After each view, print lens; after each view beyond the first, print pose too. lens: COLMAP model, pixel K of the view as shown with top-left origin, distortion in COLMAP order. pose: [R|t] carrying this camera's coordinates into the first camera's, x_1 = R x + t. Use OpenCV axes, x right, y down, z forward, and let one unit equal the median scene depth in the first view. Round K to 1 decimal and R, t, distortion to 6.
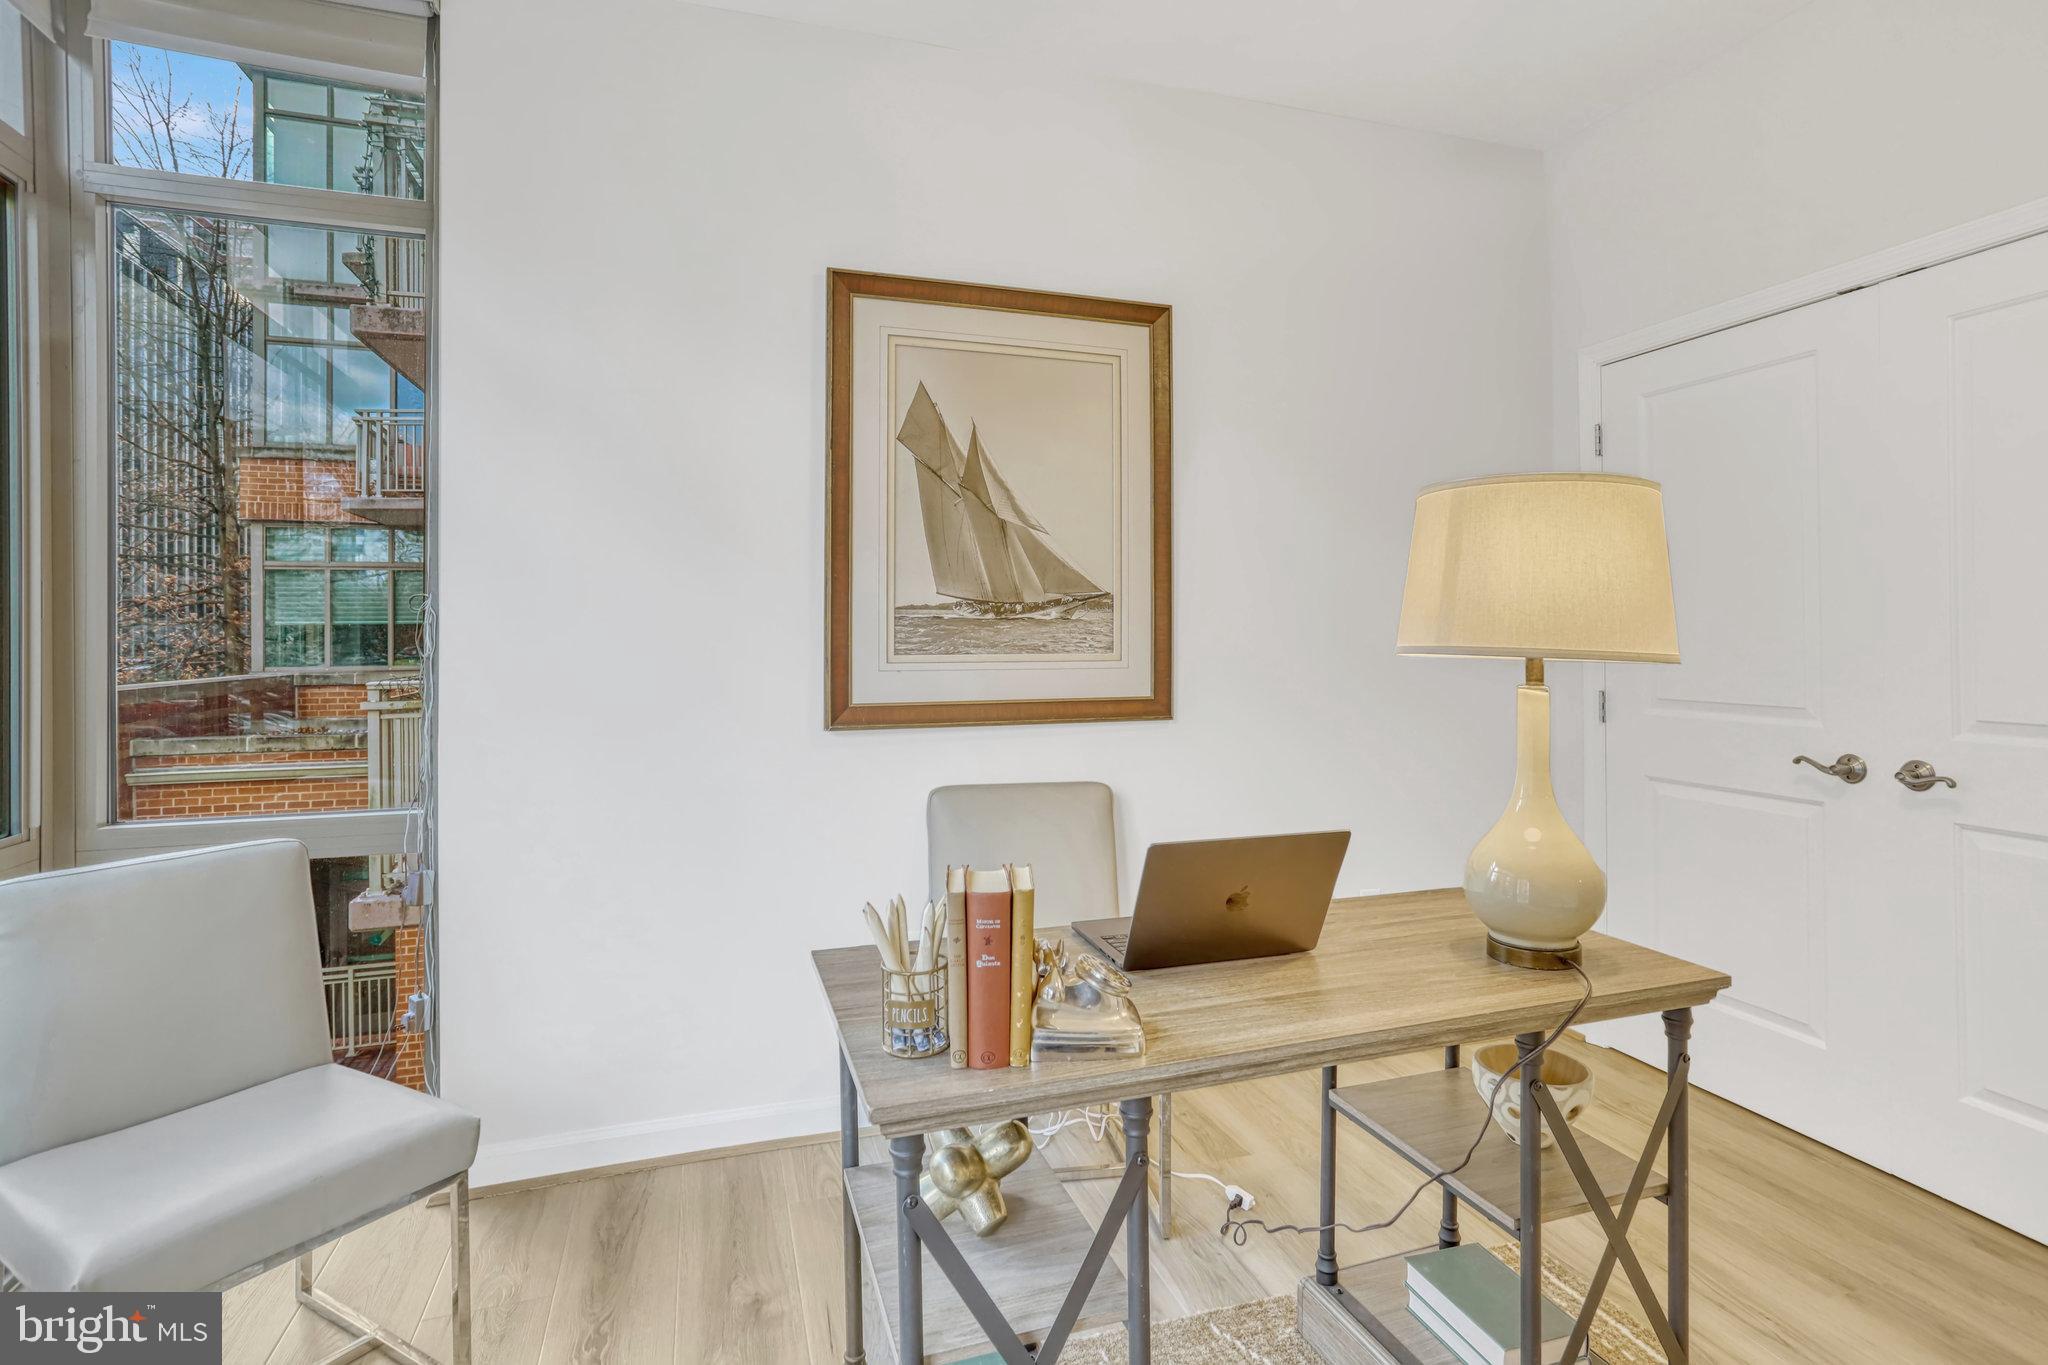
lens RADIAL K [[1020.3, 0, 998.5], [0, 1020.3, 638.6], [0, 0, 1]] dist [-0.004249, 0.001703]
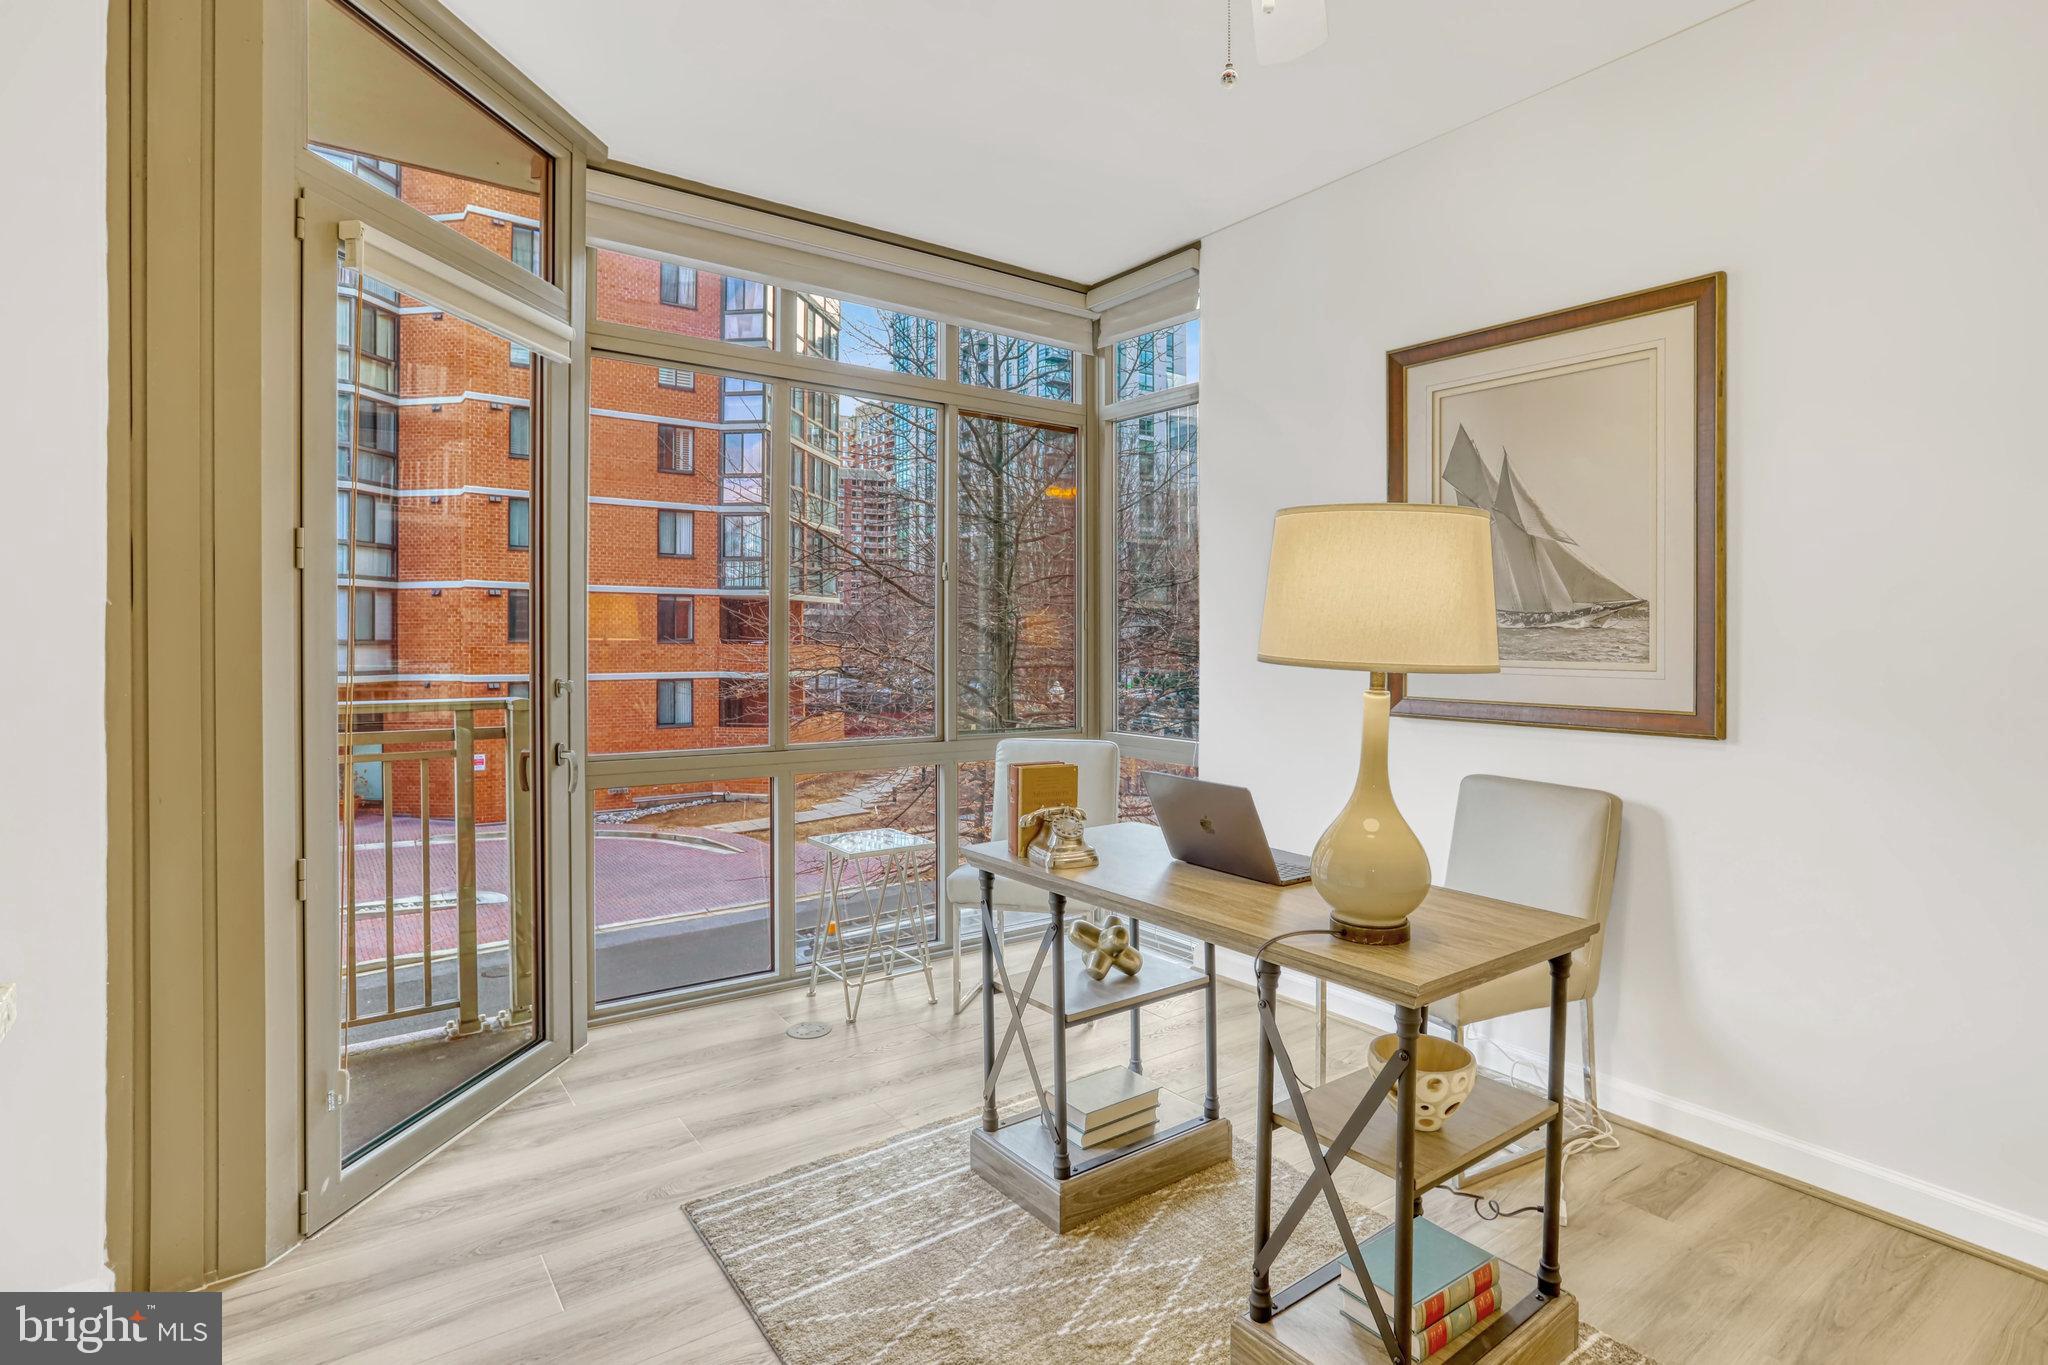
lens RADIAL K [[1020.3, 0, 1073.0], [0, 1020.3, 629.6], [0, 0, 1]] dist [-0.004249, 0.001703]
pose [[0.366532, -0.001027, -0.930405, 0.818247], [-0.003056, 0.999993, -0.002308, -0.013773], [0.930400, 0.003689, 0.366526, 0.158889]]
